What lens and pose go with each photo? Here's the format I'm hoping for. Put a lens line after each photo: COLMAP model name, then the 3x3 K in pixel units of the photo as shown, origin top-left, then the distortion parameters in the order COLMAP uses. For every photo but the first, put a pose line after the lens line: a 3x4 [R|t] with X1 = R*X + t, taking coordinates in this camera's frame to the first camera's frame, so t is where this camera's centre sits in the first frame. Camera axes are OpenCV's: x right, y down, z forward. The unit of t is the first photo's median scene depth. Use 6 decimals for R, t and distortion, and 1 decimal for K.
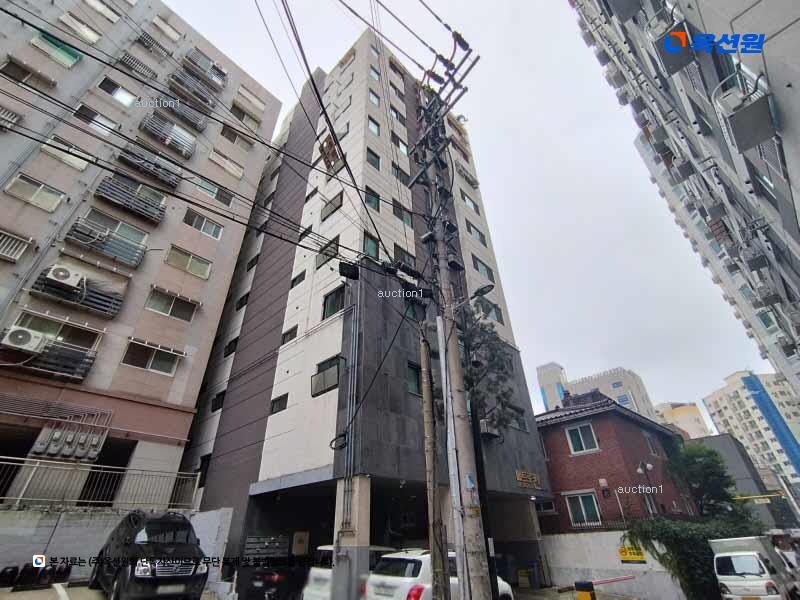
lens RADIAL K [[366.1, 0, 400.0], [0, 366.1, 300.0], [0, 0, 1]] dist [-0.009269, 0.006139]
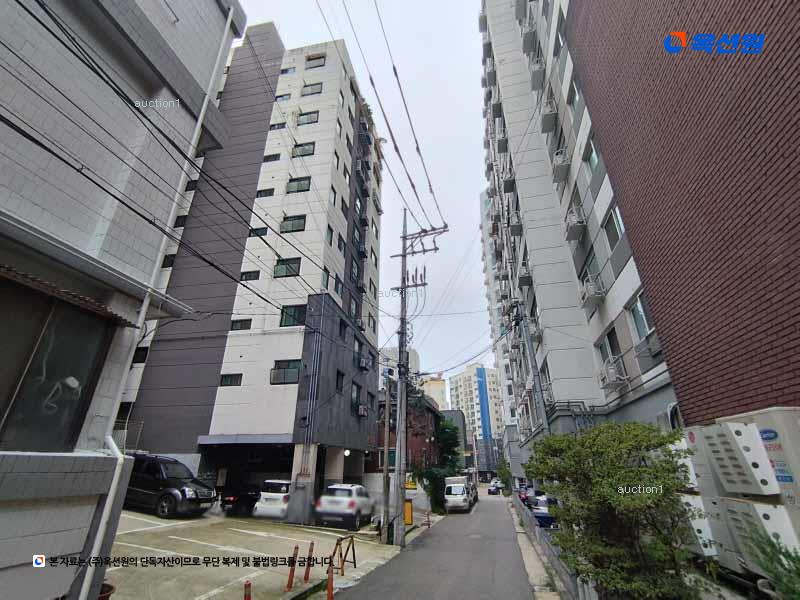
lens RADIAL K [[366.1, 0, 400.0], [0, 366.1, 300.0], [0, 0, 1]] dist [-0.009269, 0.006139]
pose [[0.836494, 0.252456, 0.486357, -0.488580], [-0.323470, 0.943907, 0.066382, -0.249172], [-0.442317, -0.212850, 0.871235, -0.329197]]
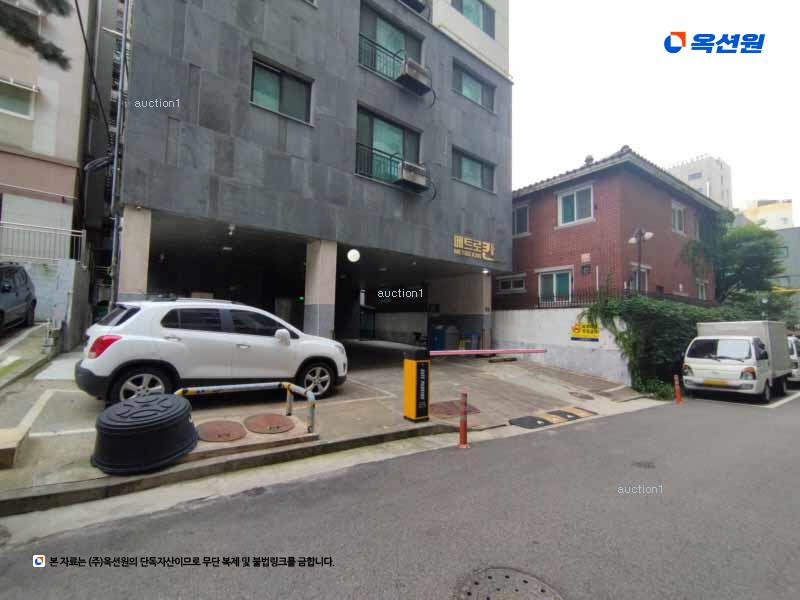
lens RADIAL K [[366.1, 0, 400.0], [0, 366.1, 300.0], [0, 0, 1]] dist [-0.009269, 0.006139]
pose [[0.988980, 0.038955, -0.142835, 0.319893], [0.037976, 0.865740, 0.499052, 0.196532], [0.143099, -0.498977, 0.854719, 0.256934]]
